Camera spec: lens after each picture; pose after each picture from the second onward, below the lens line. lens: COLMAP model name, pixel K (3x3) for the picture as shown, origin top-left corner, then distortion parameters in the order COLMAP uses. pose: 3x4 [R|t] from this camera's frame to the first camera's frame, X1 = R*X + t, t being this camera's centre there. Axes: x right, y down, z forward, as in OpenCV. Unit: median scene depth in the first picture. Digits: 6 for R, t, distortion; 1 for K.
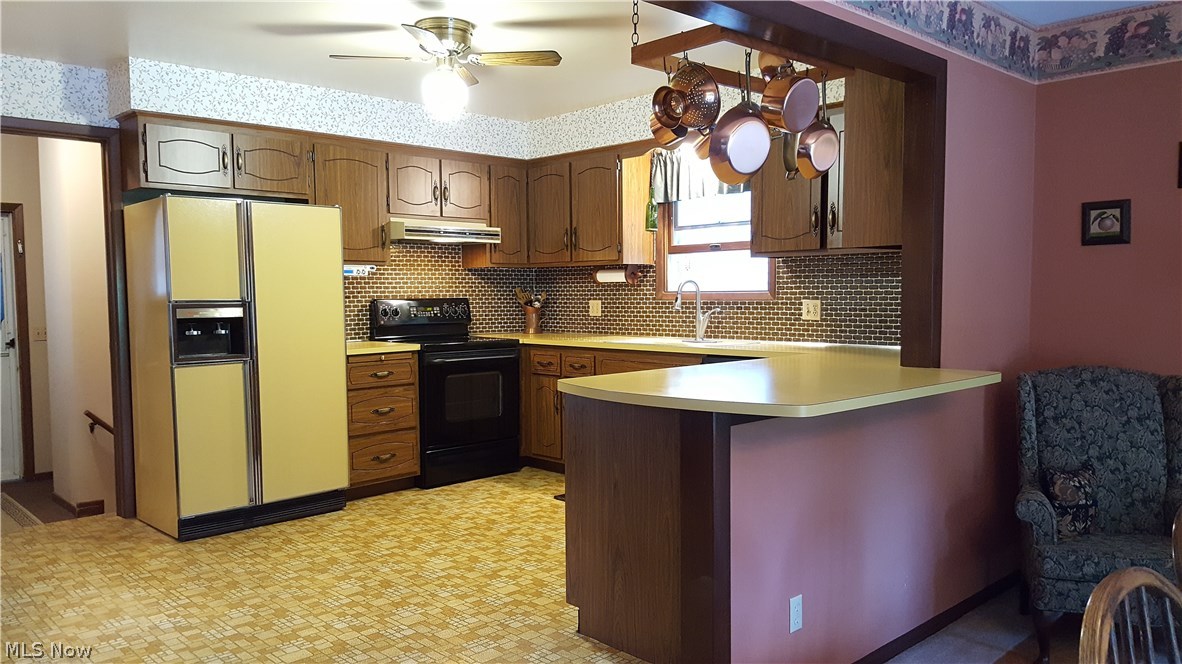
lens RADIAL K [[860.6, 0, 592.6], [0, 860.6, 337.6], [0, 0, 1]] dist [0.103086, -0.116797]
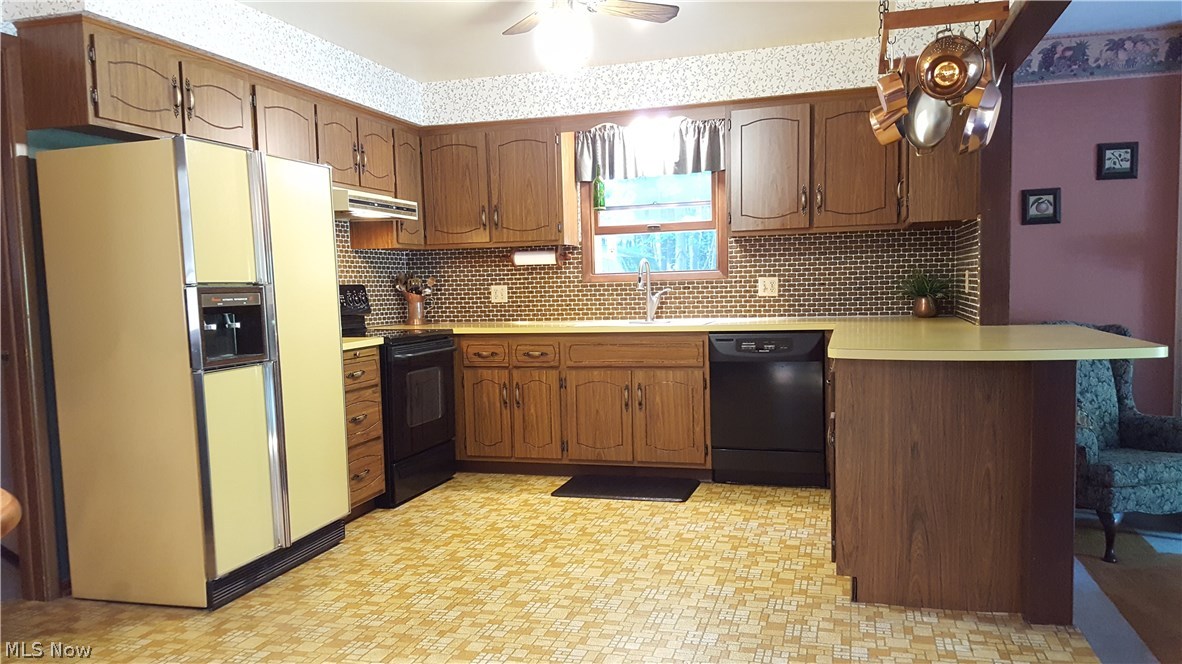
lens RADIAL K [[878.1, 0, 590.7], [0, 878.1, 349.6], [0, 0, 1]] dist [0.133584, -0.200761]
pose [[0.872096, -0.051860, 0.486578, -0.512381], [0.045920, 0.998654, 0.024134, 0.009724], [-0.487175, 0.001297, 0.873304, 0.175227]]
